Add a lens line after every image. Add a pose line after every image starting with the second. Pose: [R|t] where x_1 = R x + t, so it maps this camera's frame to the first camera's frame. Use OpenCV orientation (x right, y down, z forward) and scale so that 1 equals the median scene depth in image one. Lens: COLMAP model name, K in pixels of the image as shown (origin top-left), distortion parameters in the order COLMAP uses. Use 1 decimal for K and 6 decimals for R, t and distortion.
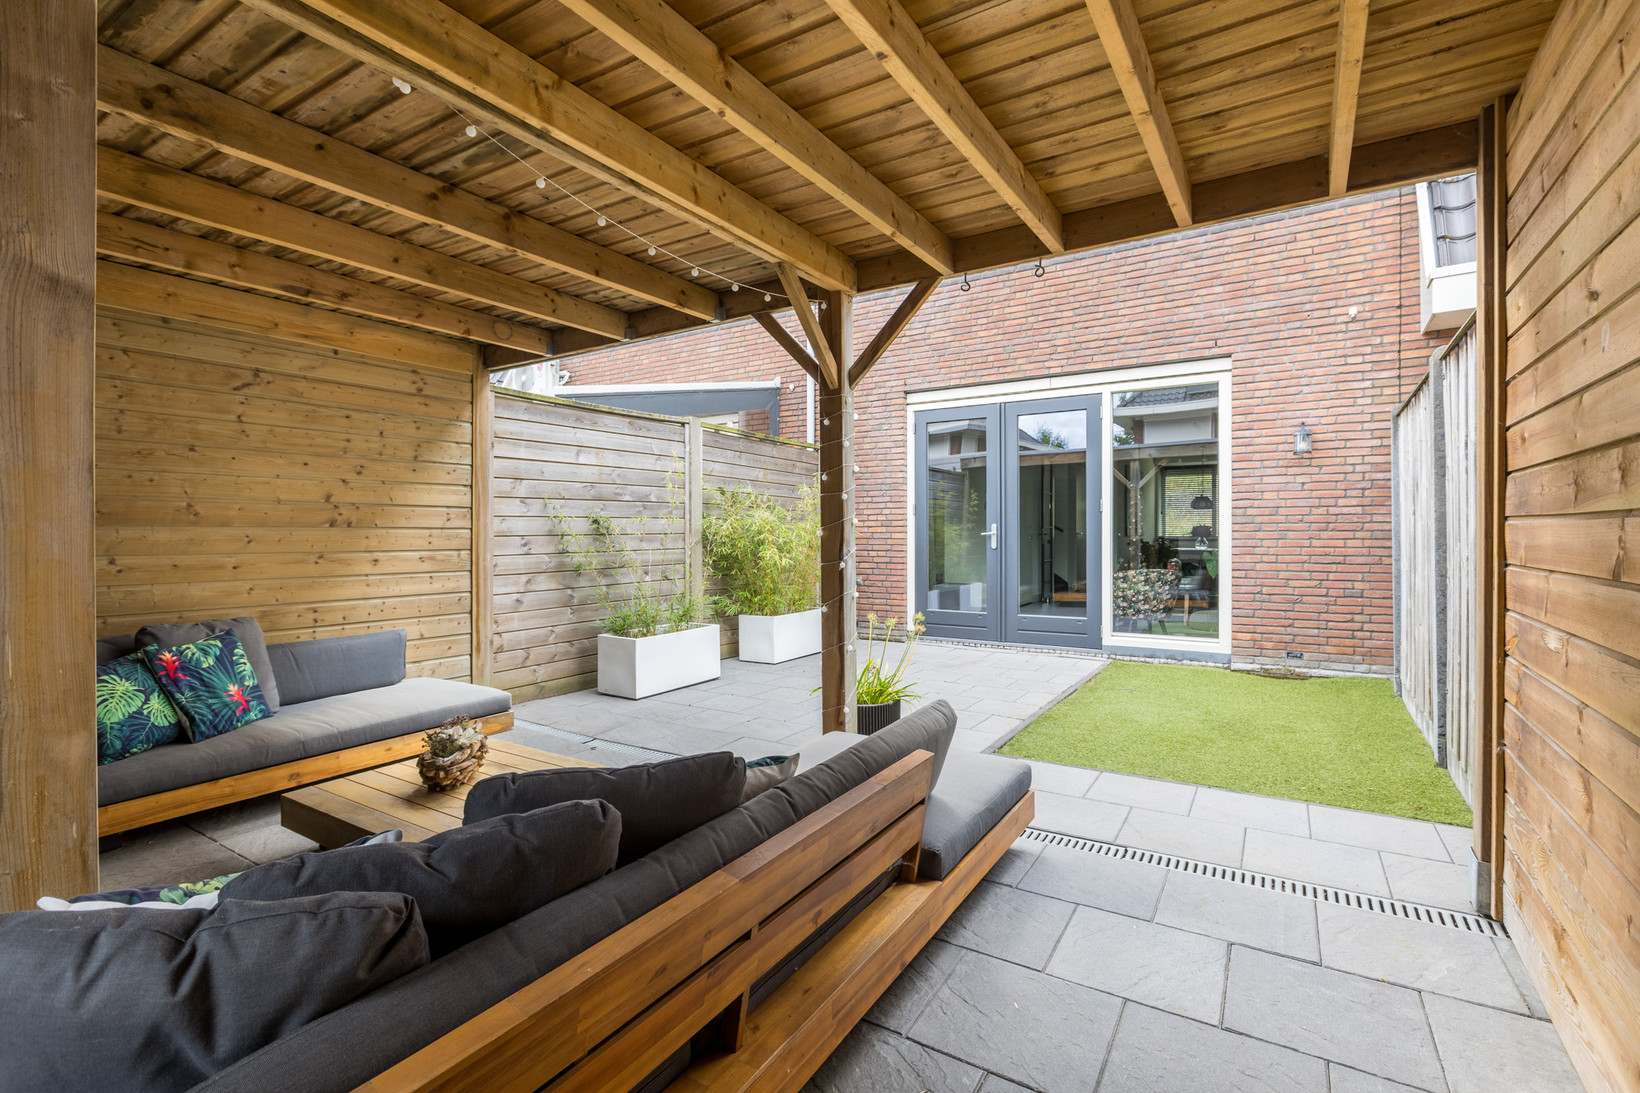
lens RADIAL K [[754.4, 0, 807.8], [0, 754.4, 537.9], [0, 0, 1]] dist [0.004946, -0.000191]
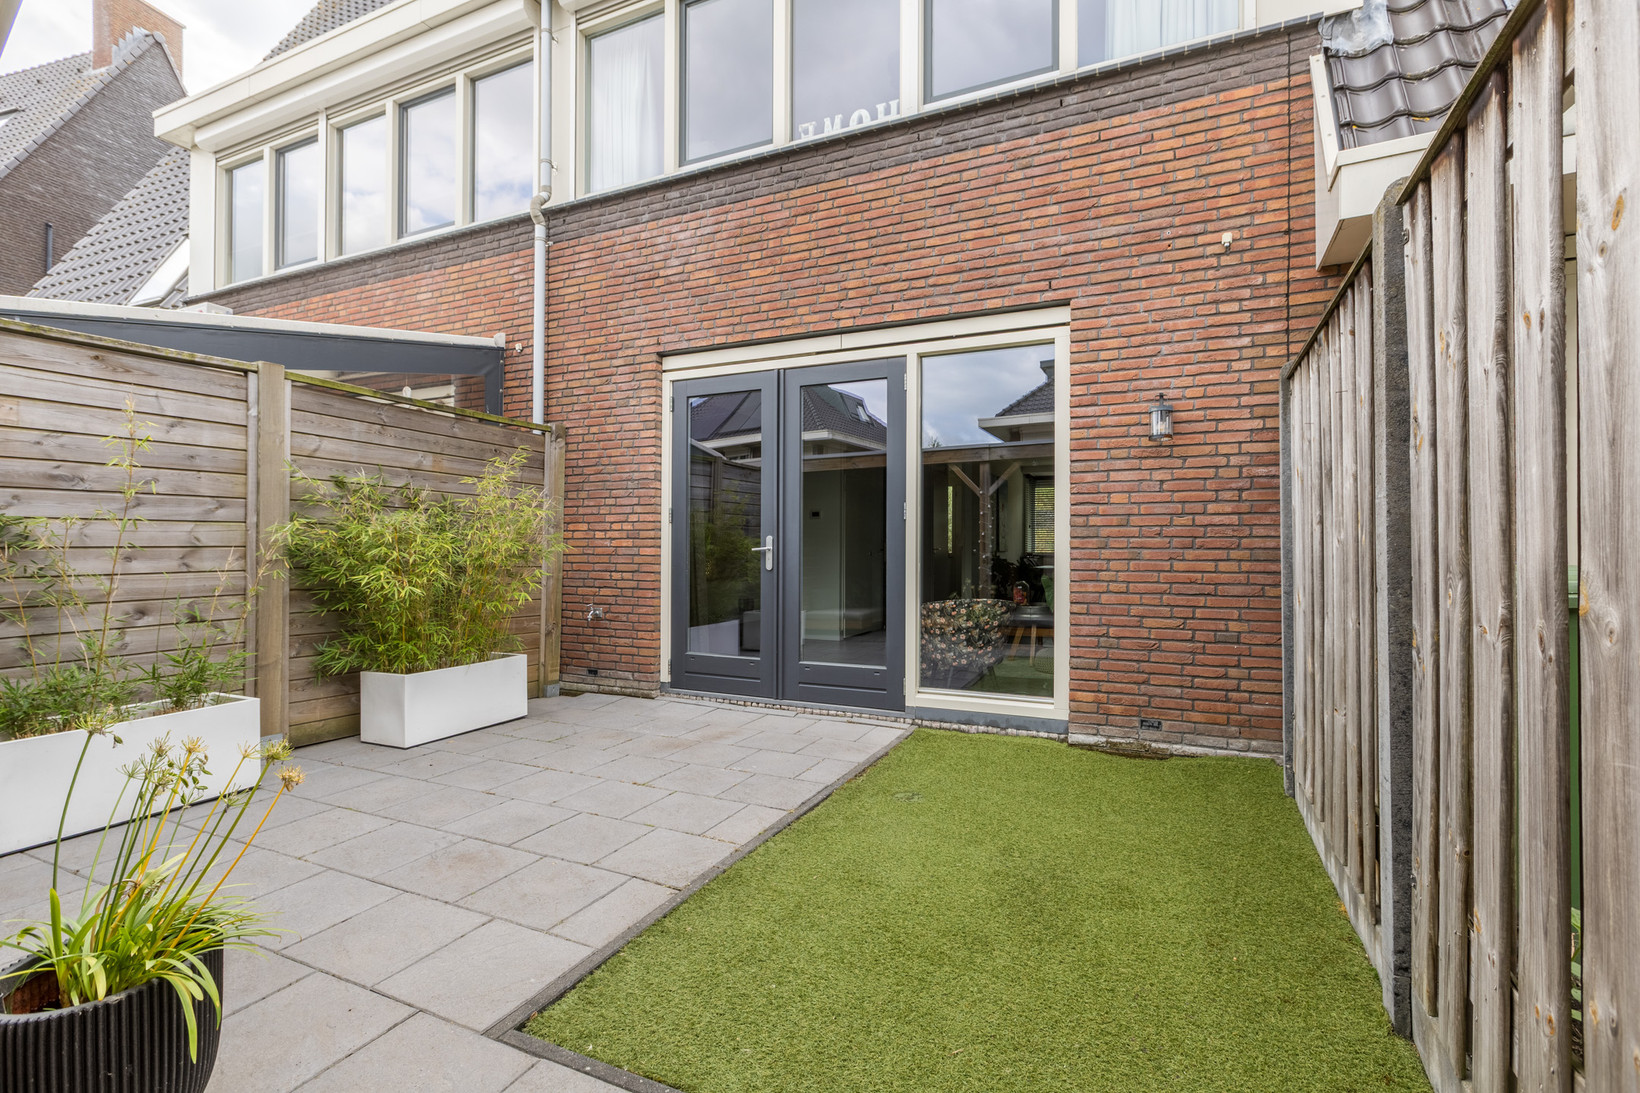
lens RADIAL K [[754.4, 0, 813.3], [0, 754.4, 545.4], [0, 0, 1]] dist [0.004946, -0.000191]
pose [[0.991519, 0.006482, 0.129800, 0.225183], [-0.005392, 0.999947, -0.008742, -0.003936], [-0.129850, 0.007968, 0.991502, 0.320251]]
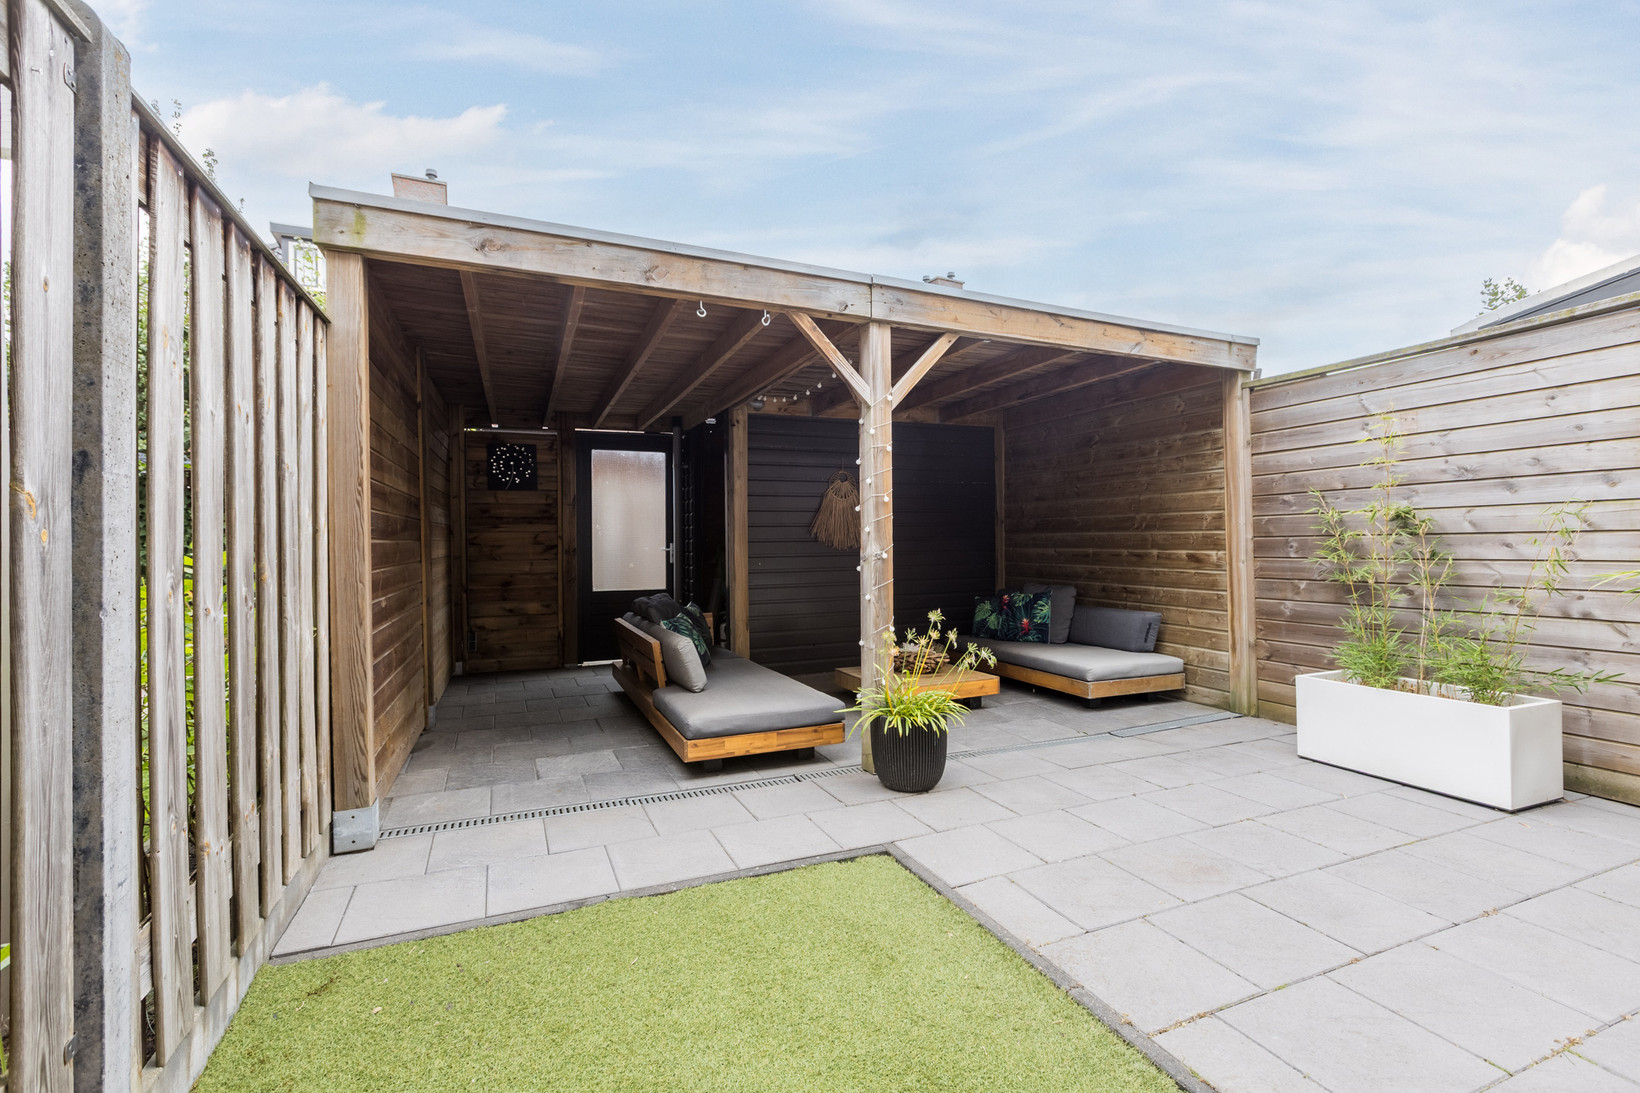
lens RADIAL K [[754.4, 0, 807.1], [0, 754.4, 541.2], [0, 0, 1]] dist [0.004946, -0.000191]
pose [[-0.581821, 0.011093, -0.813241, 0.922140], [0.008685, 0.999935, 0.007426, -0.010234], [0.813270, -0.002742, -0.581880, 1.493405]]
